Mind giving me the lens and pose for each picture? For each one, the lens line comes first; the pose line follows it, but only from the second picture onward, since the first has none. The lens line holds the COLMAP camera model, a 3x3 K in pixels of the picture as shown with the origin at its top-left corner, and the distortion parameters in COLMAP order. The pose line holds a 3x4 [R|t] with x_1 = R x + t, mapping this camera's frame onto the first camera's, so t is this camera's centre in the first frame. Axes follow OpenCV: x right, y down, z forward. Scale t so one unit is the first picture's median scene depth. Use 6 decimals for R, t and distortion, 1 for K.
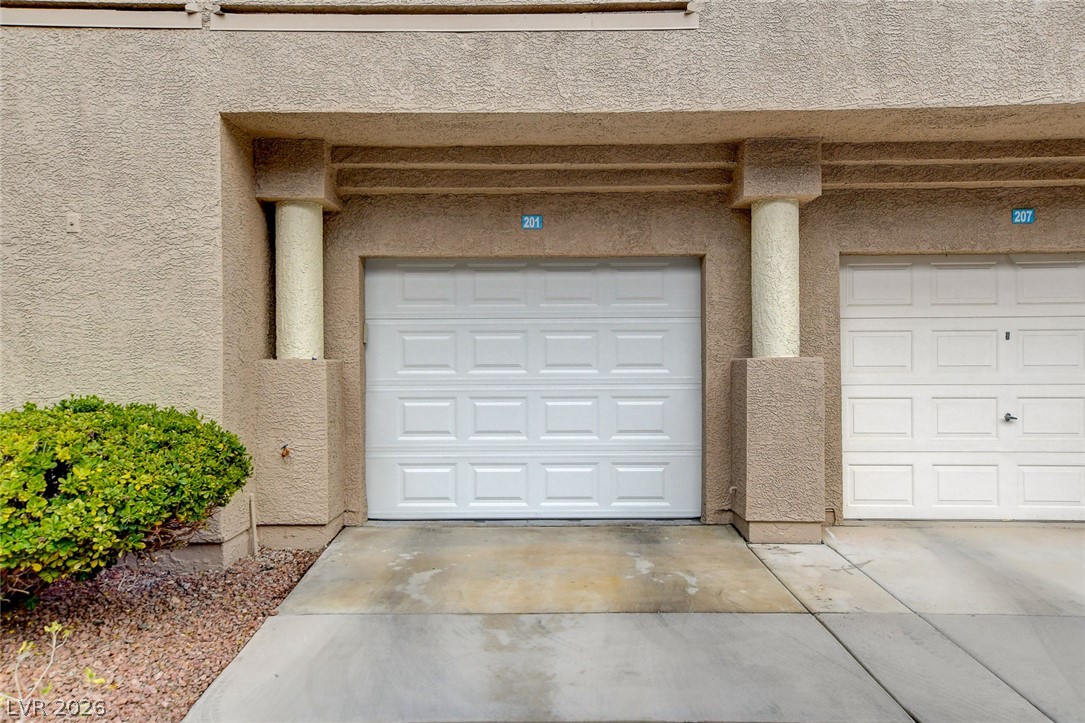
lens RADIAL K [[839.6, 0, 542.5], [0, 839.6, 361.5], [0, 0, 1]] dist [0.008391, 0.064163]
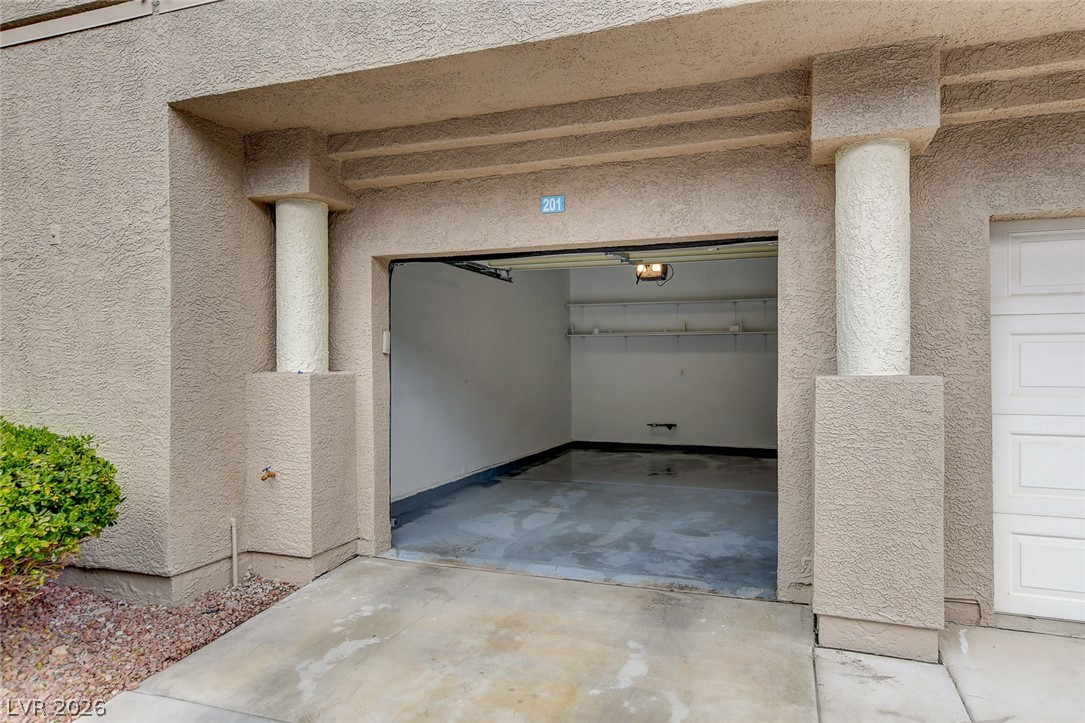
lens RADIAL K [[707.7, 0, 542.5], [0, 707.7, 361.5], [0, 0, 1]] dist [0.001676, 0.006182]
pose [[0.938097, 0.002736, -0.346361, 0.234077], [-0.000207, 0.999973, 0.007339, -0.020499], [0.346372, -0.006813, 0.938072, 0.380886]]
